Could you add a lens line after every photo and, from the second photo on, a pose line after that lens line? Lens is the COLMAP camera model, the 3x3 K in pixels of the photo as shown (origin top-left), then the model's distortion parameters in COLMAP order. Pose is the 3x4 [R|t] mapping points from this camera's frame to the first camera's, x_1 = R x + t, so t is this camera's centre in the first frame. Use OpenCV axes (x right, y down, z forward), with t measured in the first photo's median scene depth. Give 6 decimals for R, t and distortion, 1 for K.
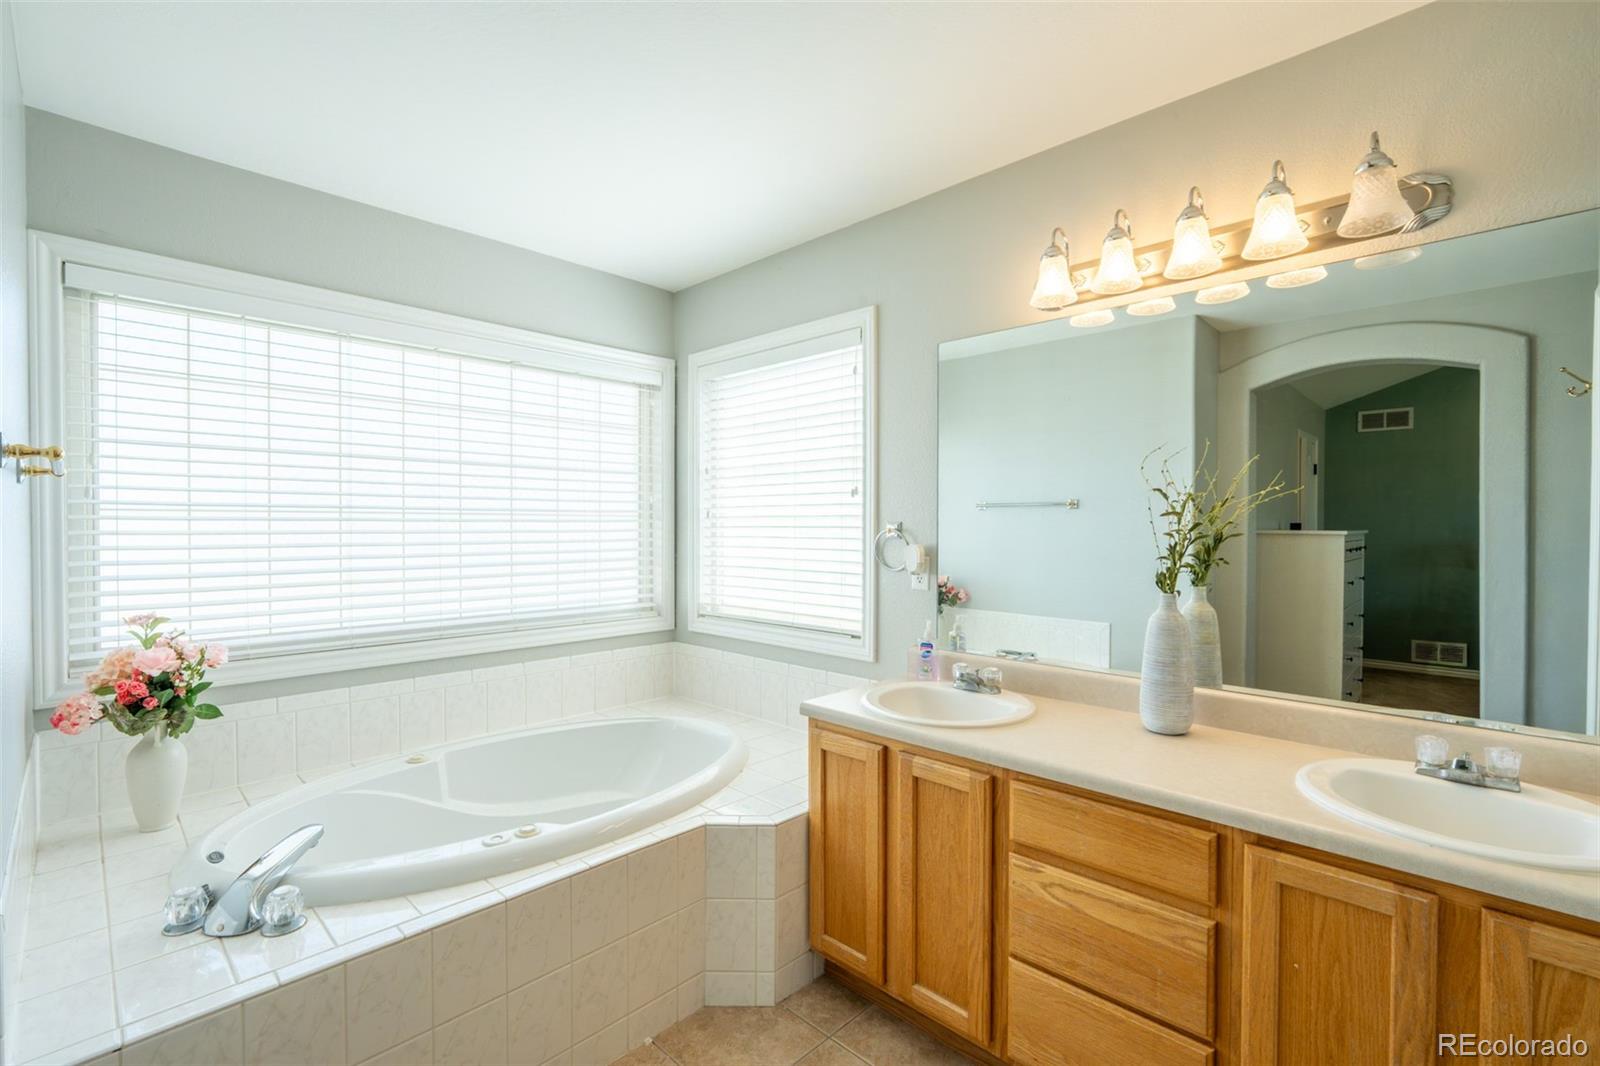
lens RADIAL K [[712.7, 0, 807.2], [0, 712.7, 535.3], [0, 0, 1]] dist [-0.007755, 0.001845]
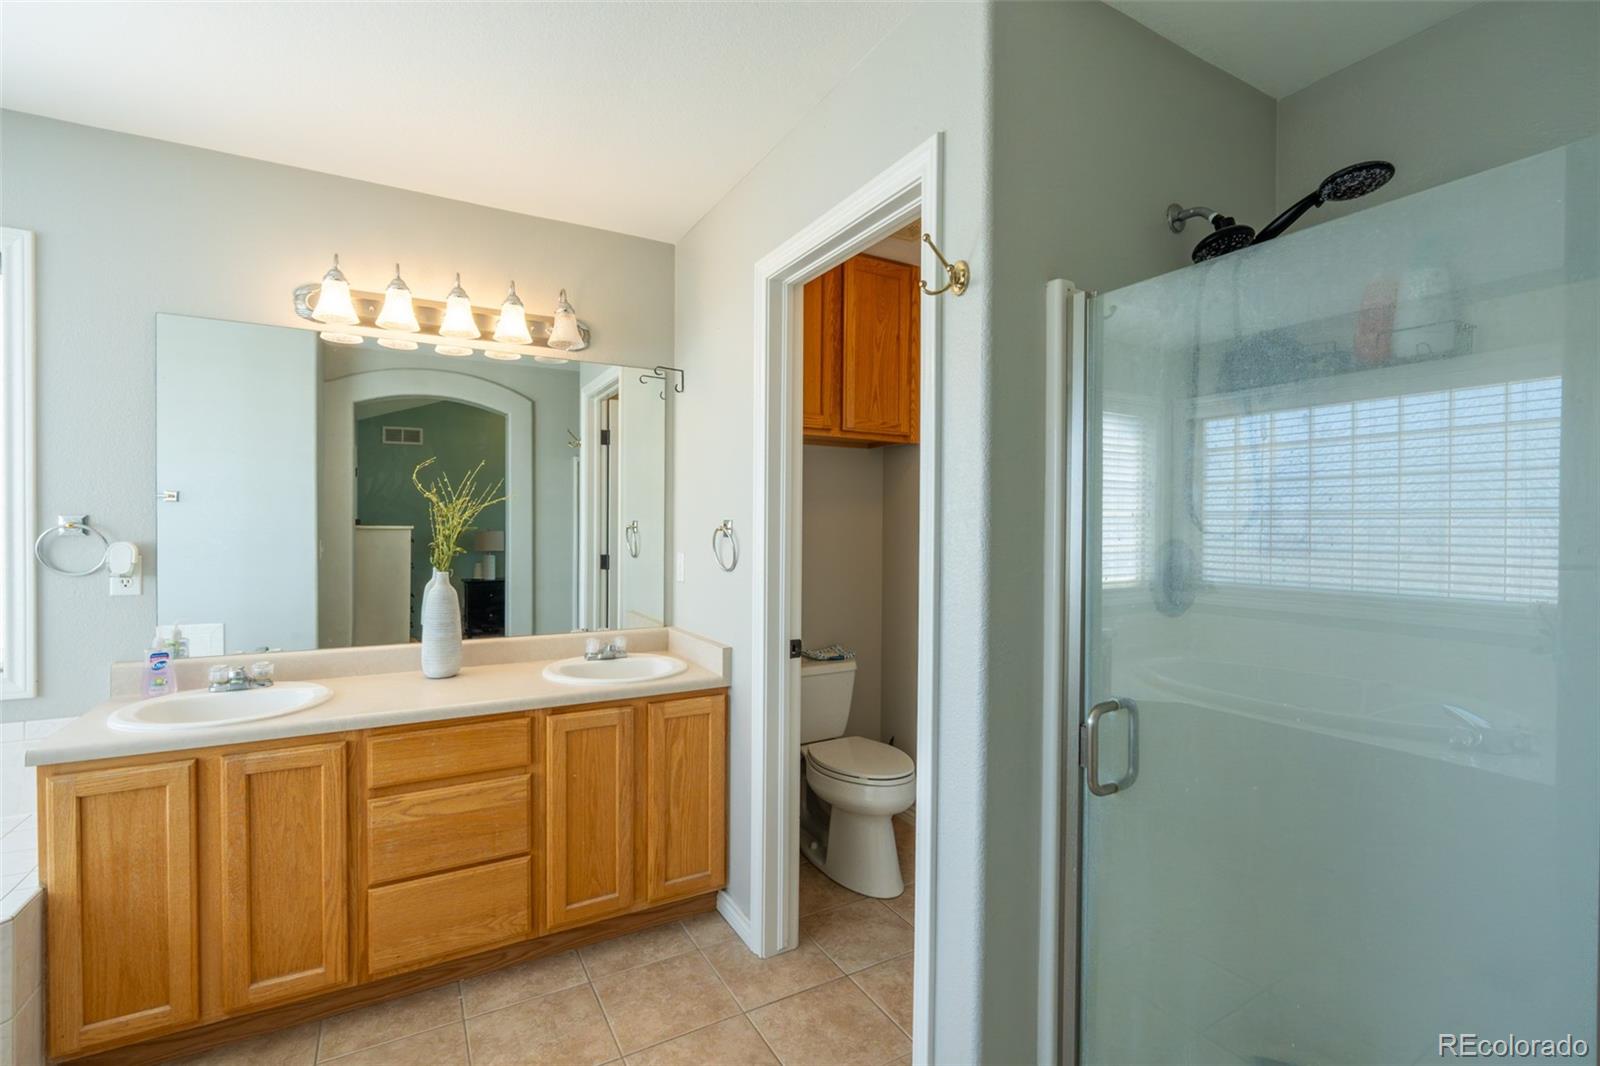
lens RADIAL K [[712.7, 0, 804.6], [0, 712.7, 530.9], [0, 0, 1]] dist [-0.007755, 0.001845]
pose [[0.271810, -0.009819, 0.962301, -0.636947], [0.010901, 0.999915, 0.007124, 0.003879], [-0.962289, 0.008554, 0.271894, -0.011261]]
